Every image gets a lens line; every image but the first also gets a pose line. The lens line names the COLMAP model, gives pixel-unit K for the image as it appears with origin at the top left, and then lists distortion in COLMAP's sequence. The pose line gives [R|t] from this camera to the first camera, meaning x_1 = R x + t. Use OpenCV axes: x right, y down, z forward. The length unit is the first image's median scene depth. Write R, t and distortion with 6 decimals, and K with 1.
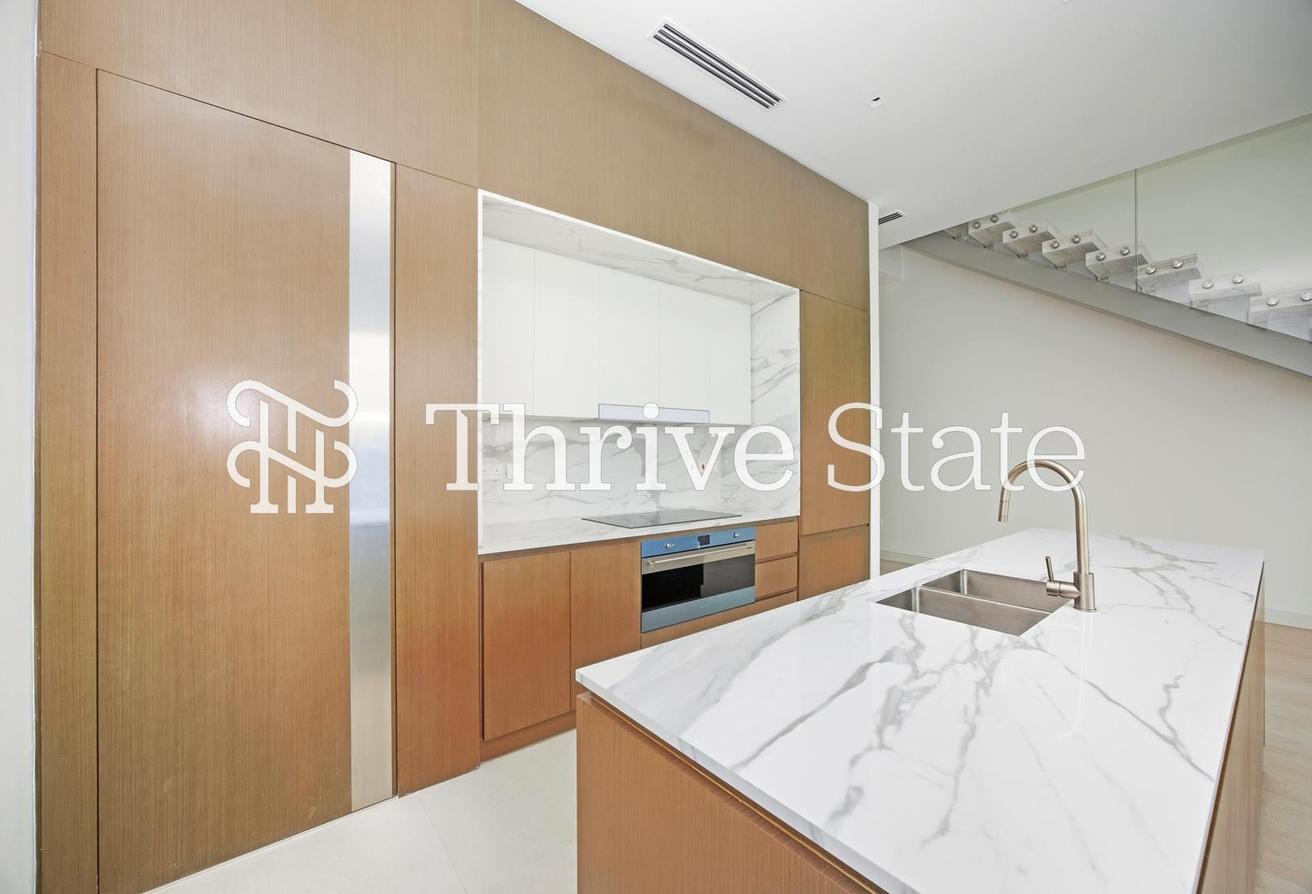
lens RADIAL K [[519.5, 0, 666.7], [0, 519.5, 448.1], [0, 0, 1]] dist [-0.010861, 0.001607]
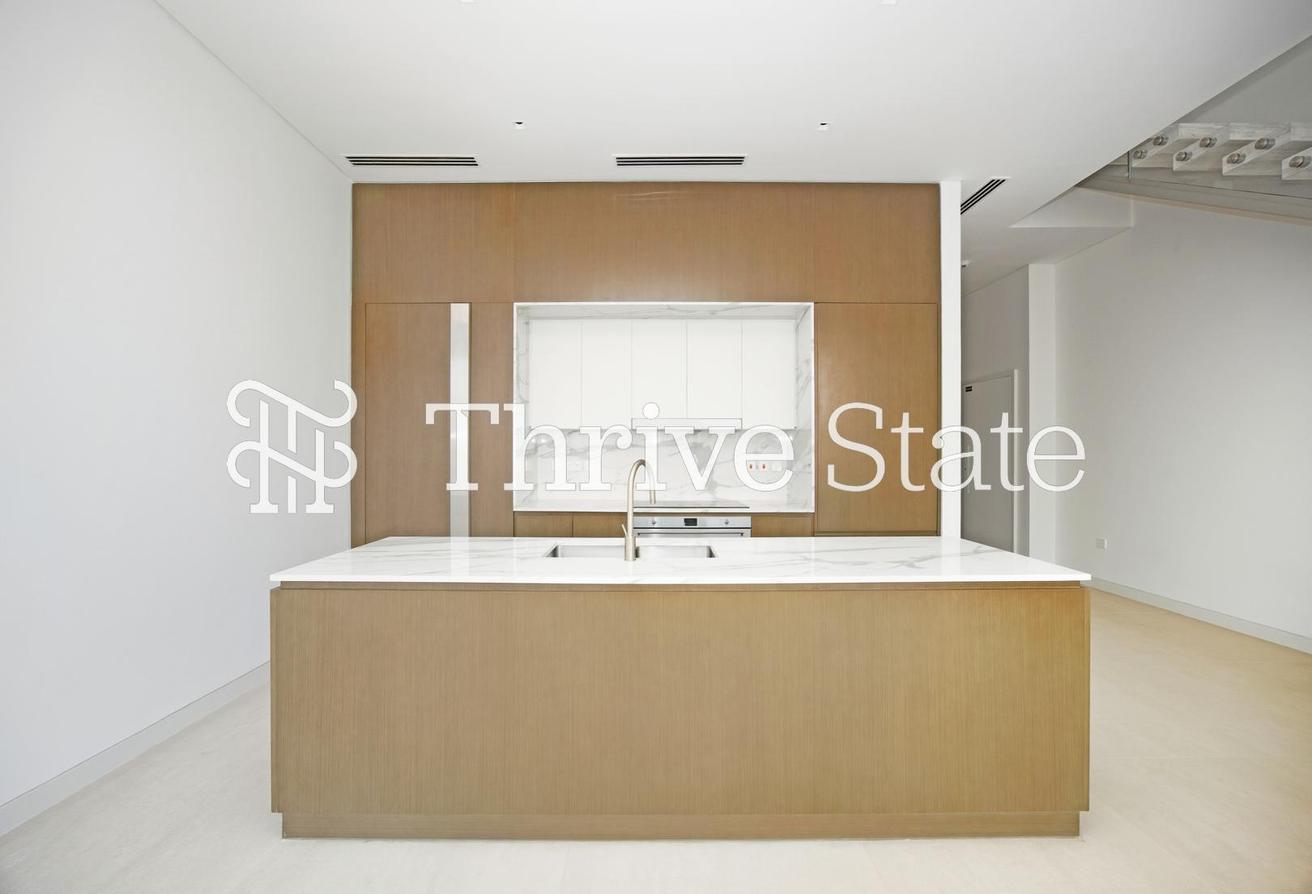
lens RADIAL K [[519.5, 0, 654.6], [0, 519.5, 453.5], [0, 0, 1]] dist [-0.010861, 0.001607]
pose [[0.778836, 0.004040, -0.627214, 0.766816], [0.001608, 0.999963, 0.008438, -0.002822], [0.627225, -0.007580, 0.778801, -0.049208]]
